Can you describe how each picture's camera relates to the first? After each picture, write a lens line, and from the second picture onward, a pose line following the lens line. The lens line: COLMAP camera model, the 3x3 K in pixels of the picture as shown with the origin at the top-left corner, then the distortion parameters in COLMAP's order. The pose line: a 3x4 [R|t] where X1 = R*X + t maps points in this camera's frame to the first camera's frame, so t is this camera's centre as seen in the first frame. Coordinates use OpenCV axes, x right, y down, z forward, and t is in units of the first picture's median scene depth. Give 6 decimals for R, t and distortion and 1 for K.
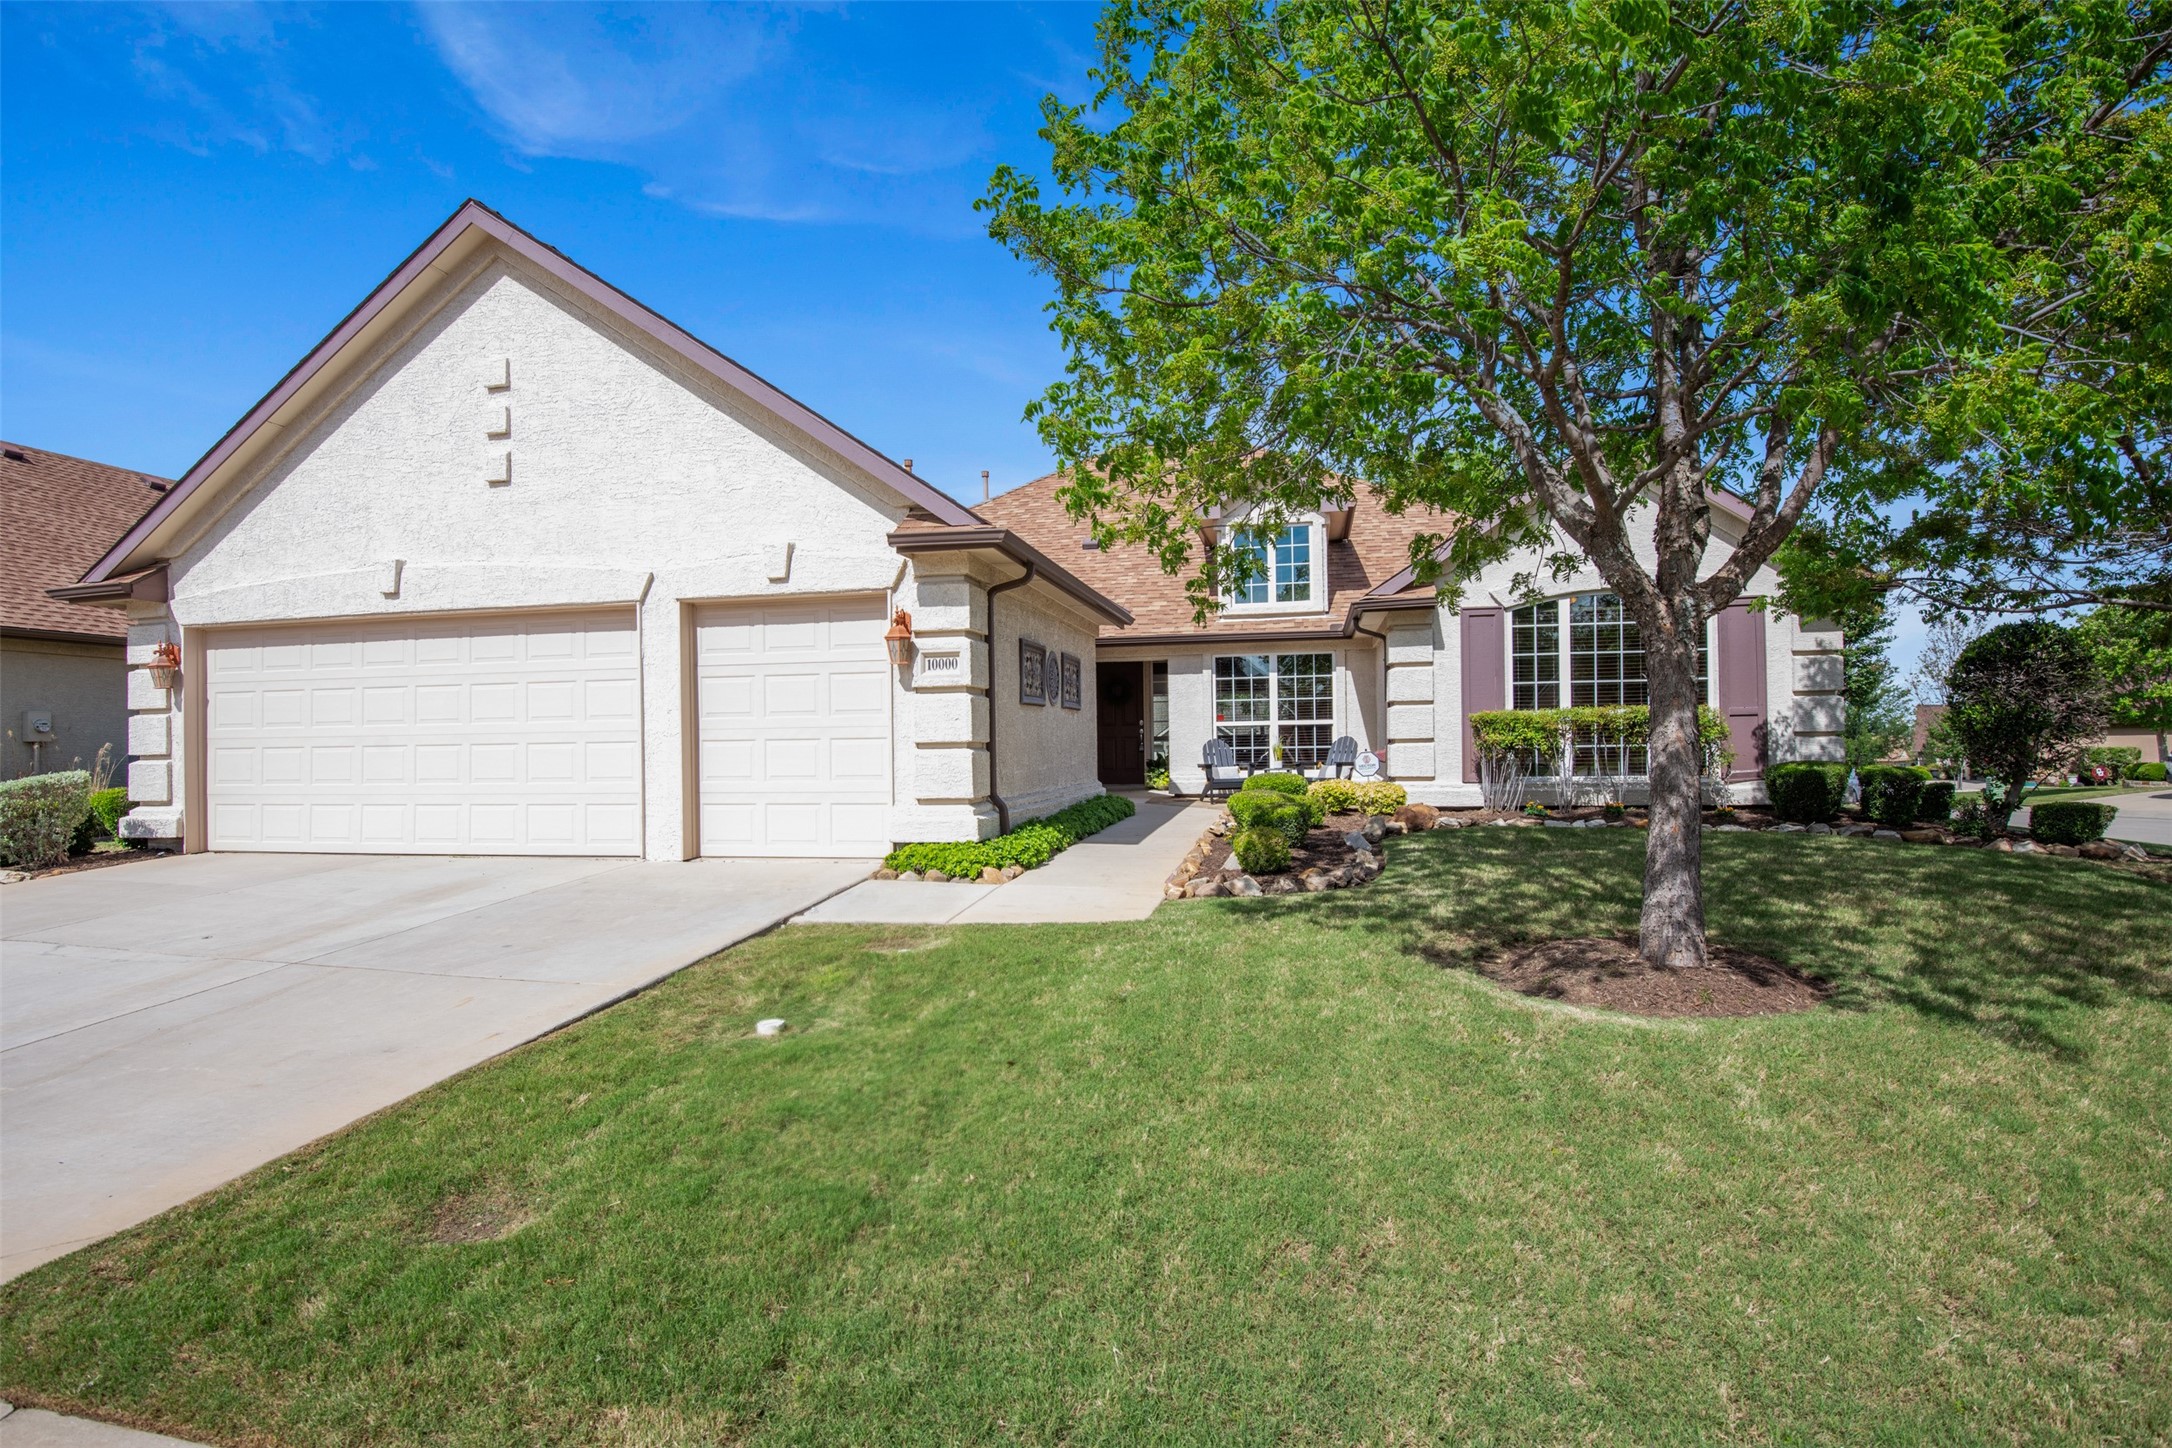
lens RADIAL K [[971.4, 0, 1077.4], [0, 971.4, 736.5], [0, 0, 1]] dist [-0.013405, -0.002710]
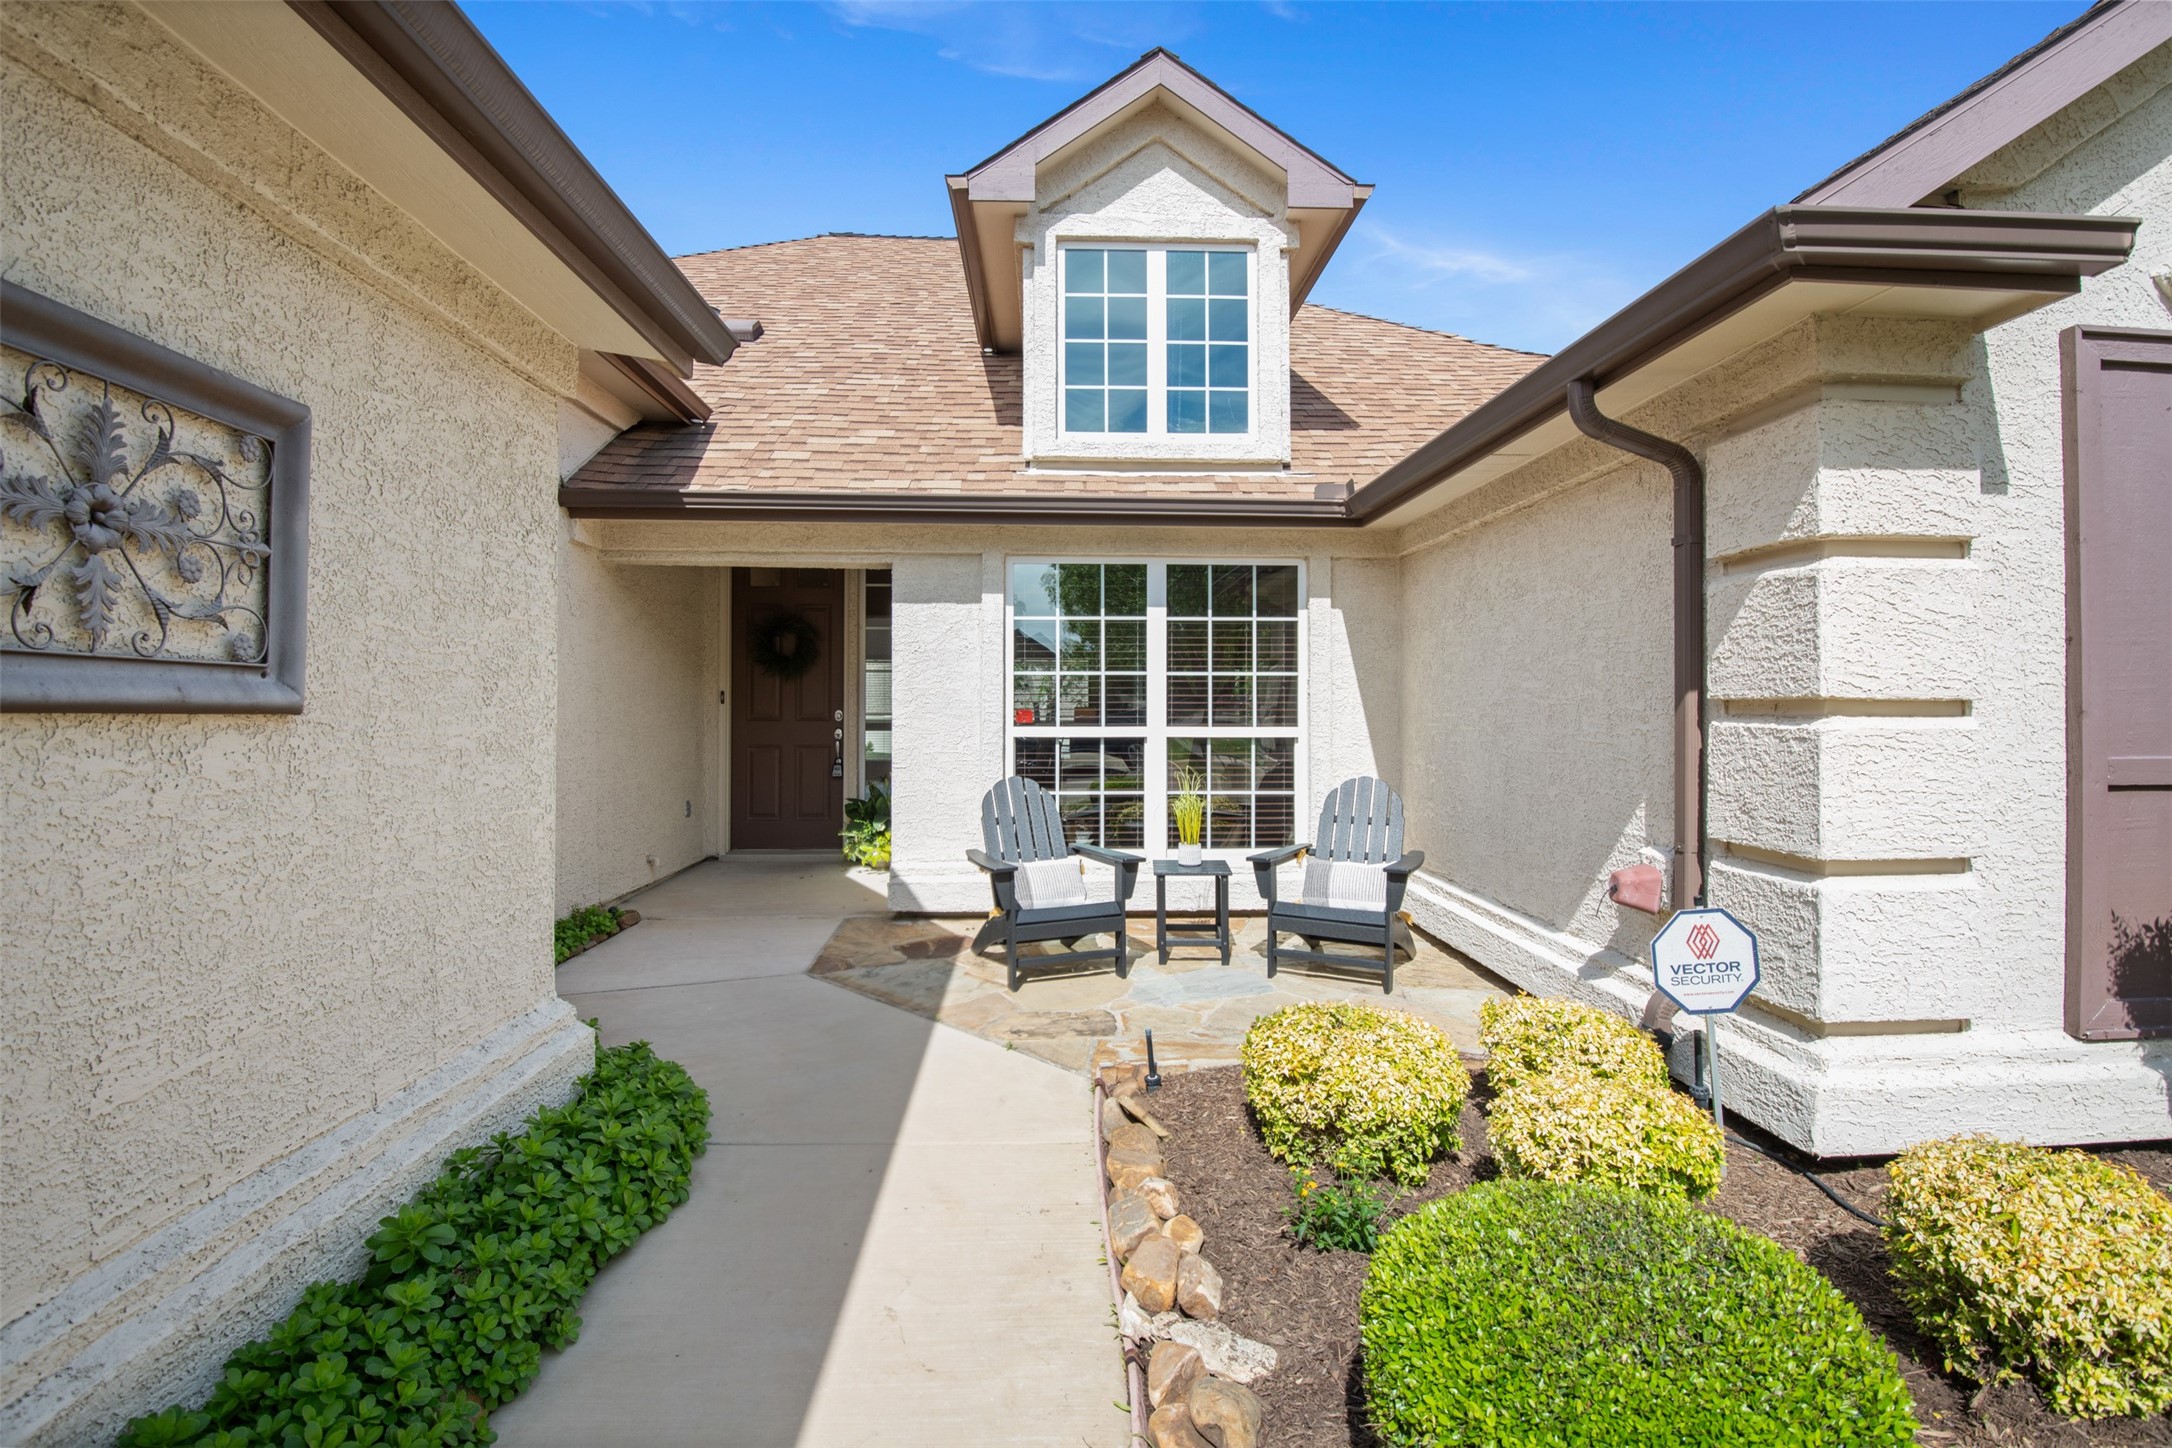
lens RADIAL K [[991.9, 0, 1100.2], [0, 991.9, 704.6], [0, 0, 1]] dist [0.025151, -0.005481]
pose [[0.962035, 0.016744, 0.272410, 0.110241], [-0.016313, 0.999860, -0.003847, -0.038380], [-0.272436, -0.000743, 0.962174, 0.995404]]
